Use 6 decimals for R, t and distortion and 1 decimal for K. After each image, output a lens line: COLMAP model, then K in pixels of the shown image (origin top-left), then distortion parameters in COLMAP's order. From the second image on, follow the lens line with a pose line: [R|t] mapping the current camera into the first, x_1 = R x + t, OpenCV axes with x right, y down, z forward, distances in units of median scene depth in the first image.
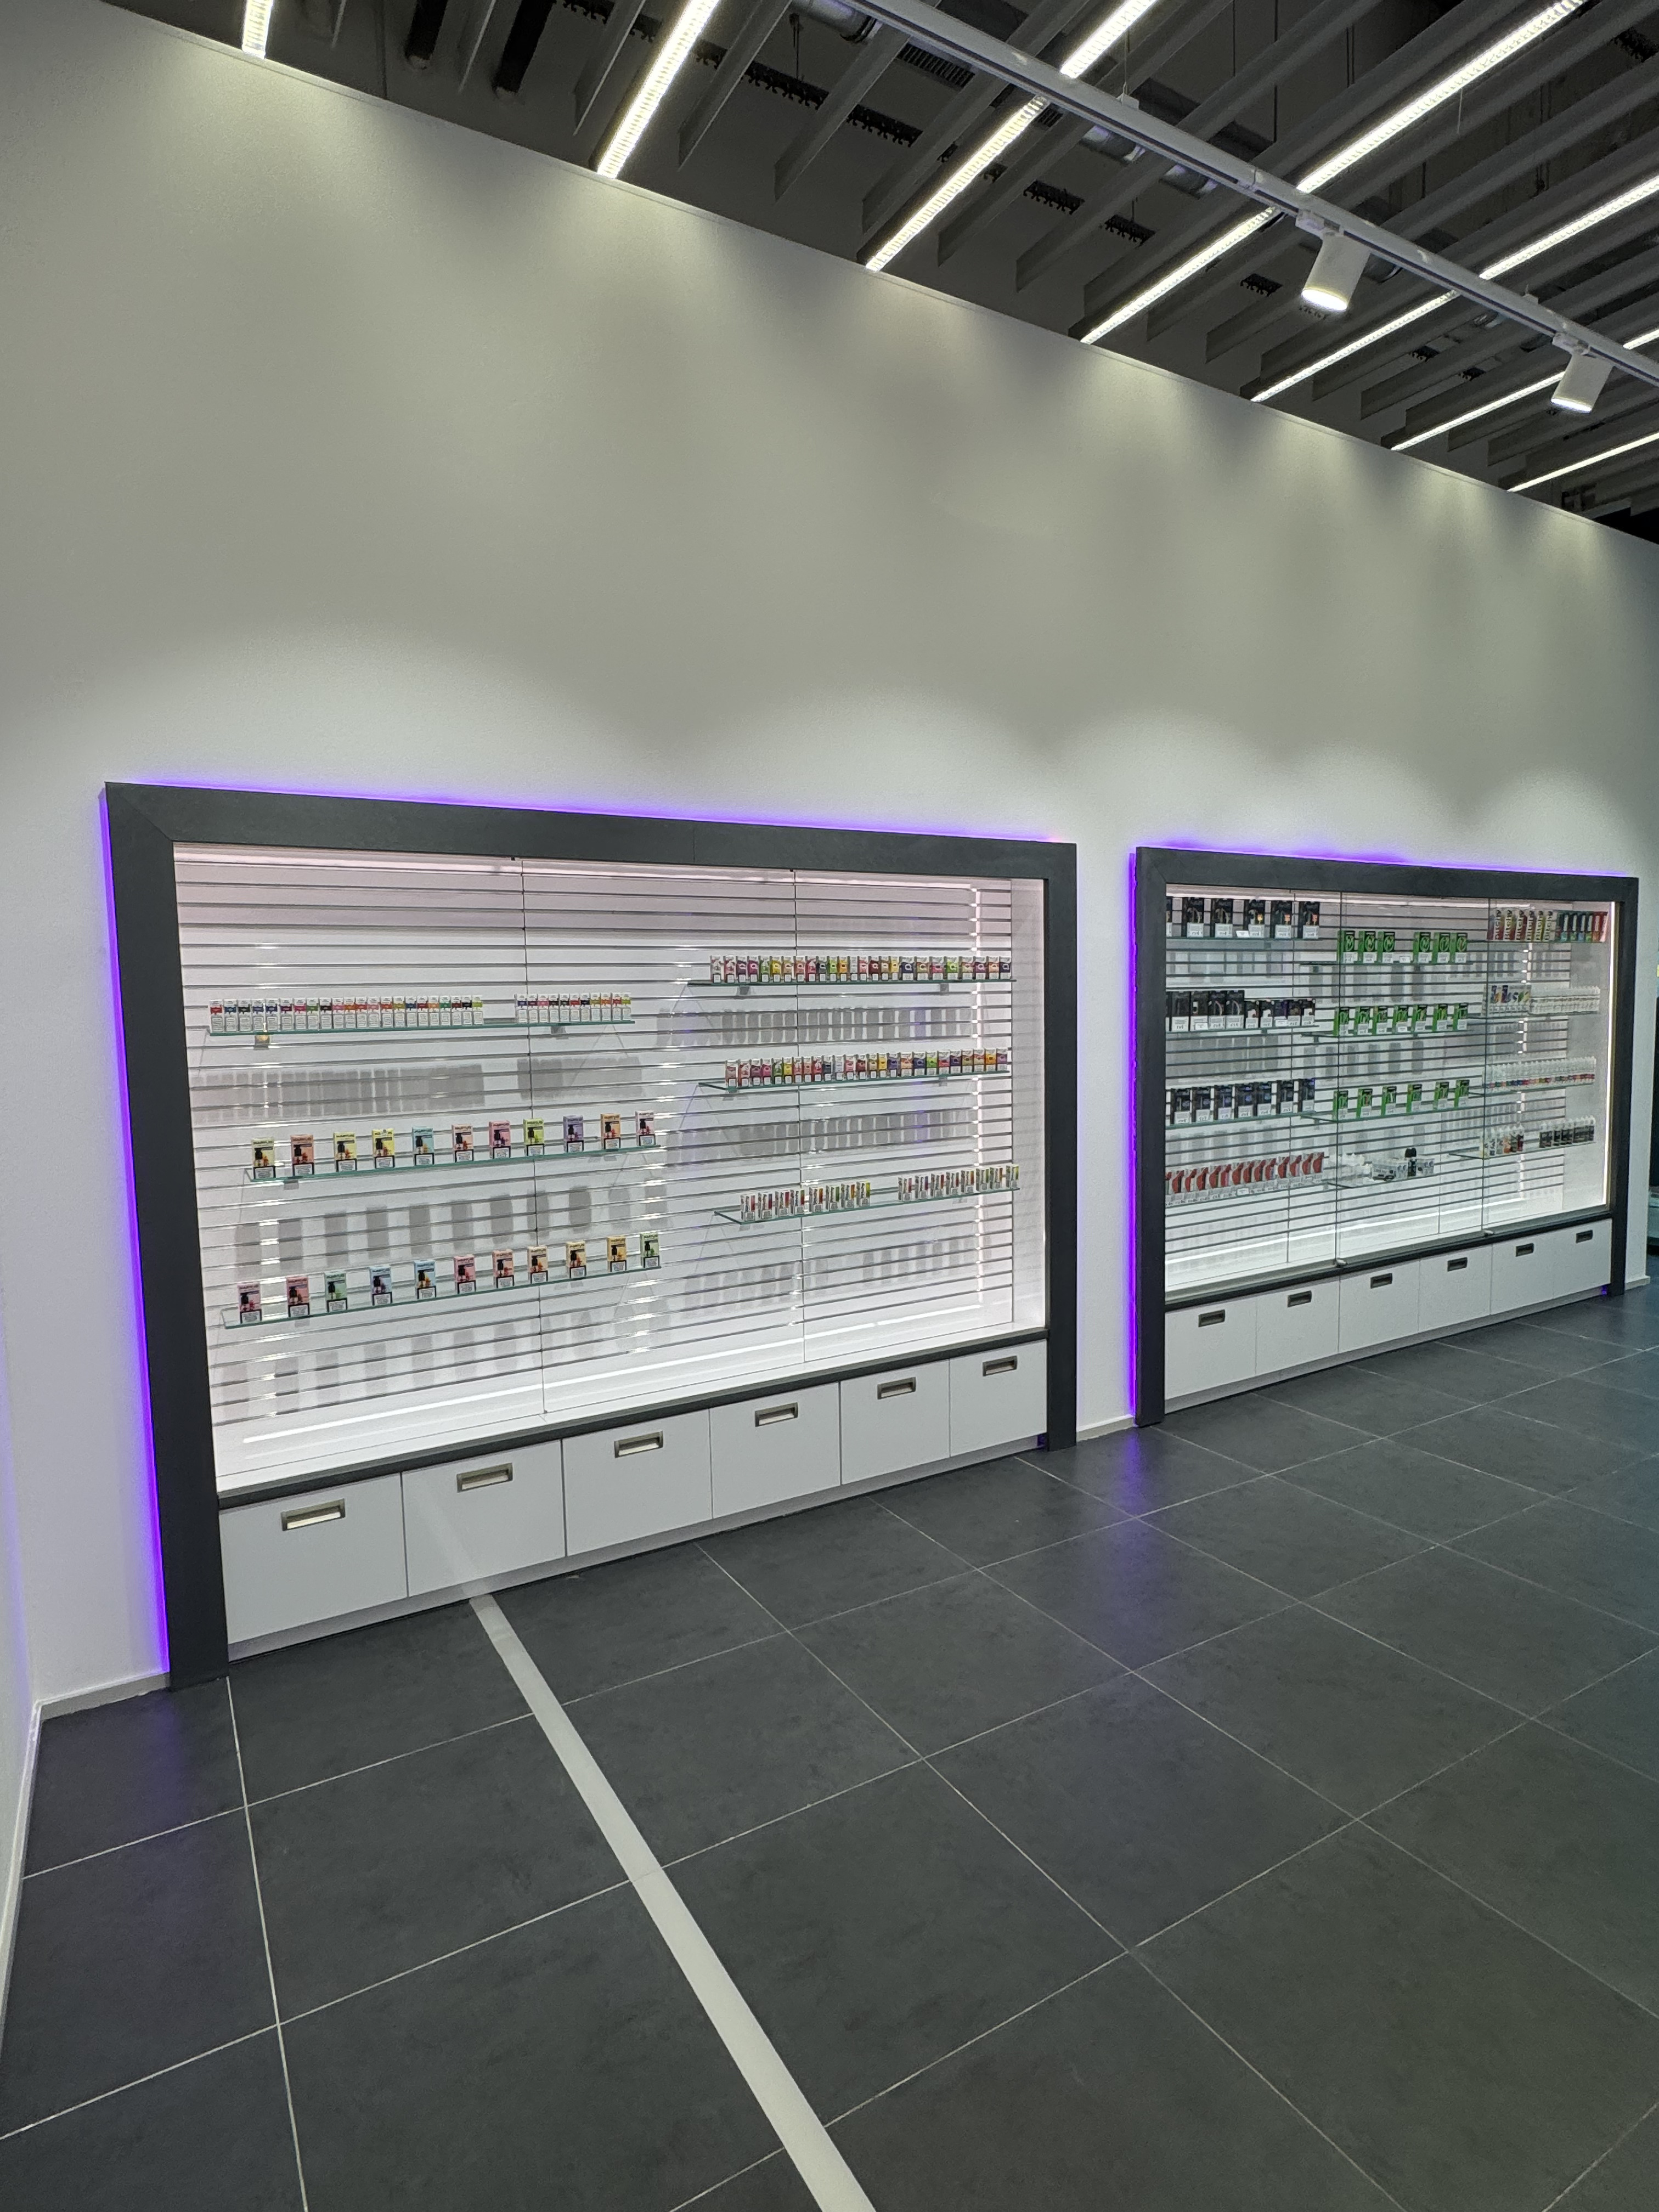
lens RADIAL K [[1184.2, 0, 838.0], [0, 1184.2, 1100.9], [0, 0, 1]] dist [0.001261, -0.000810]
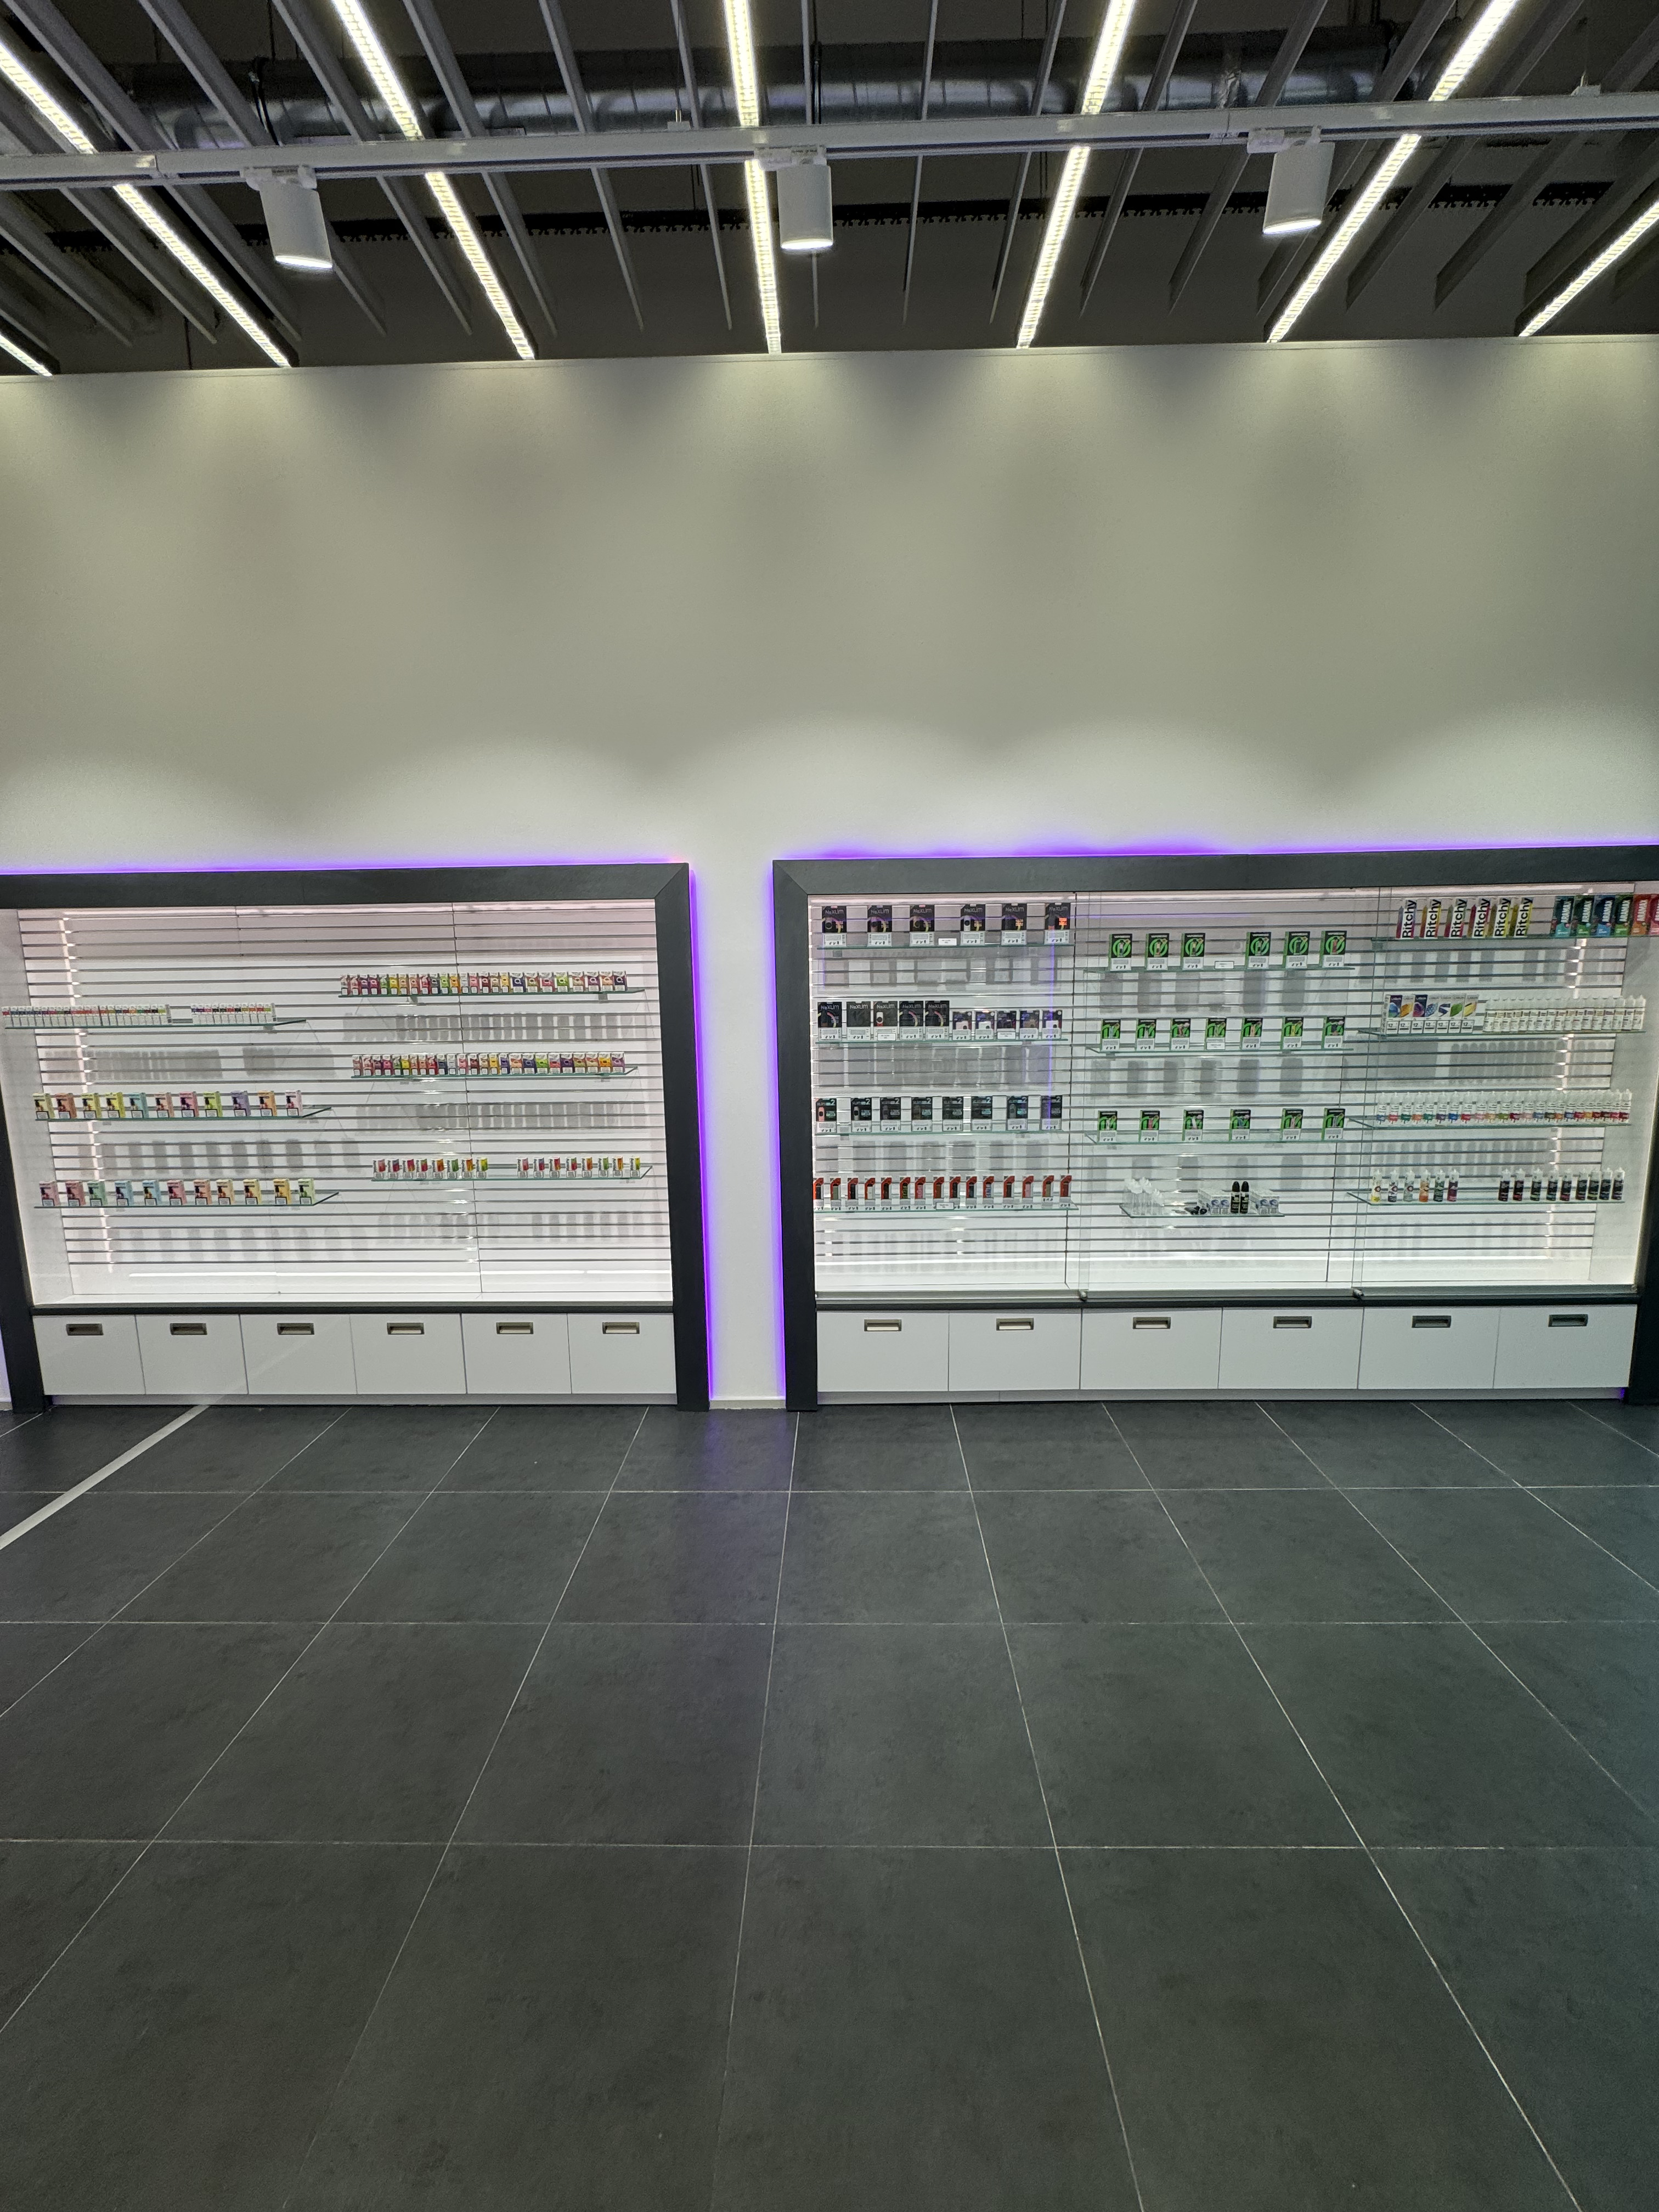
lens RADIAL K [[850.3, 0, 826.4], [0, 850.3, 1104.1], [0, 0, 1]] dist [-0.002874, -0.000174]
pose [[0.851123, 0.074423, -0.519664, 0.629554], [-0.048530, 0.996816, 0.063273, -0.047946], [0.522718, -0.028634, 0.852024, 0.355862]]
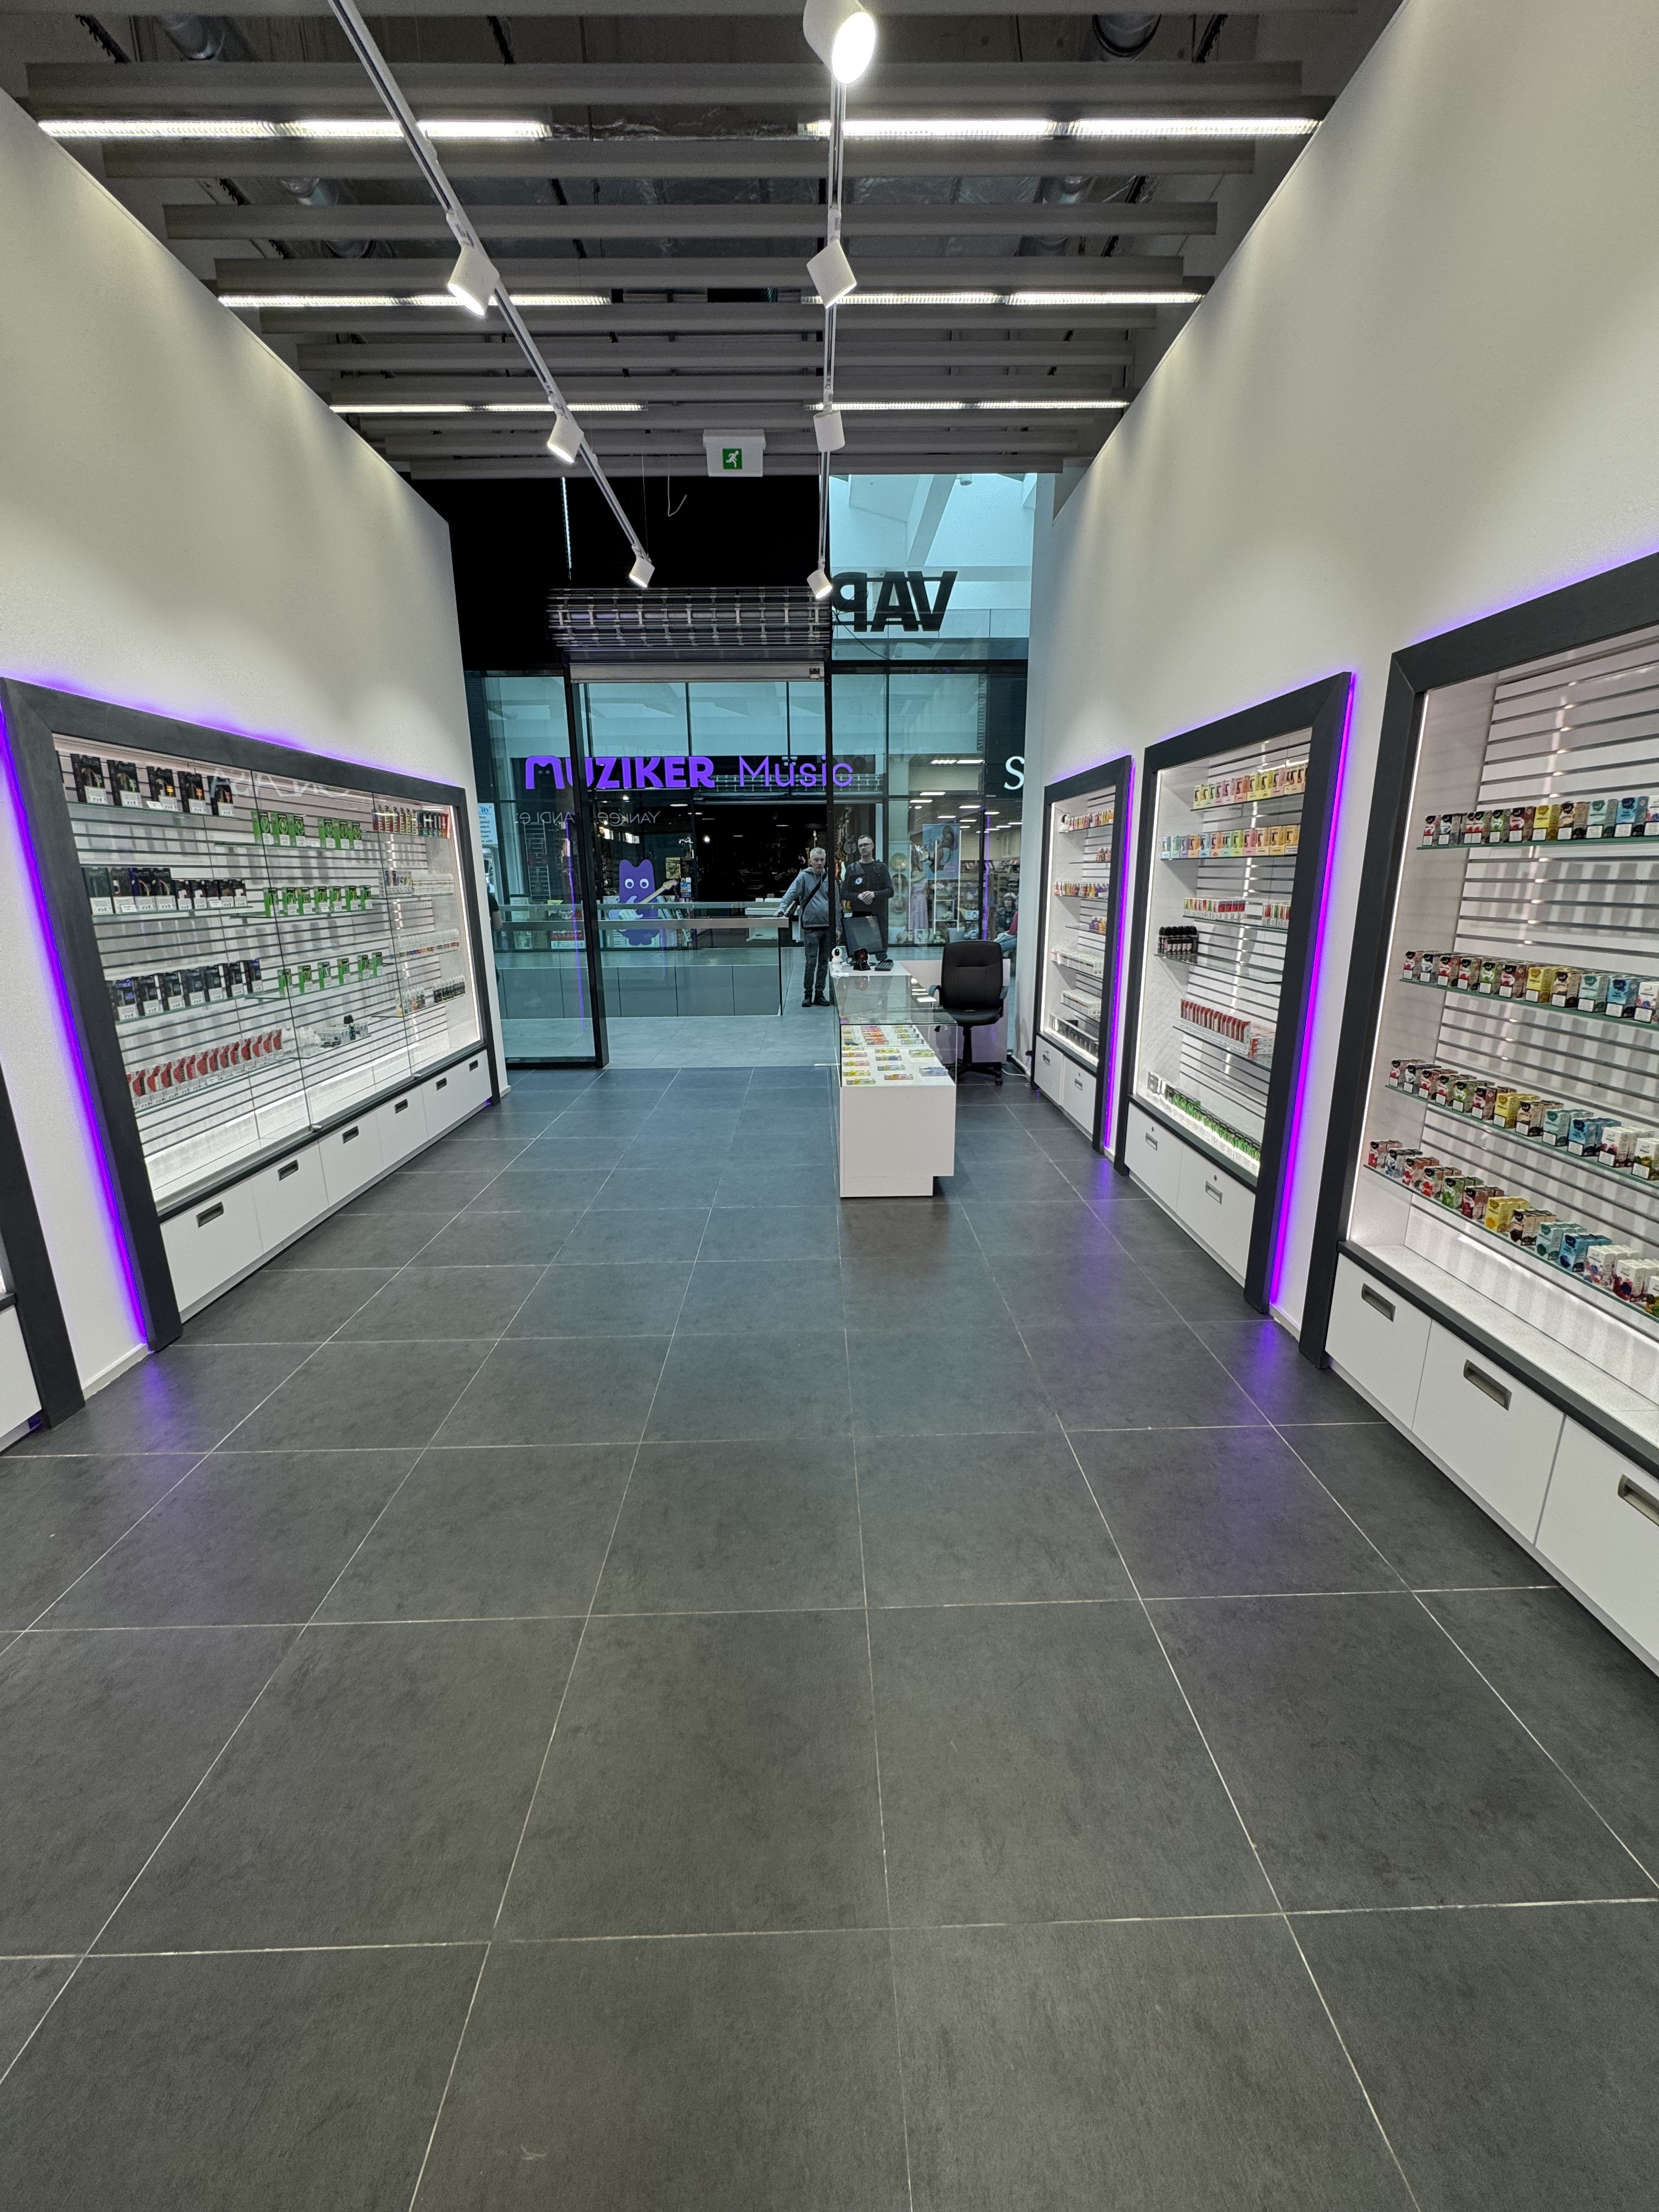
lens RADIAL K [[876.2, 0, 829.5], [0, 876.2, 1106.0], [0, 0, 1]] dist [-0.000608, -0.000253]
pose [[0.492232, -0.208792, 0.845052, -0.023804], [0.076356, 0.977421, 0.197021, -0.006652], [-0.867109, -0.032455, 0.497061, 0.200173]]
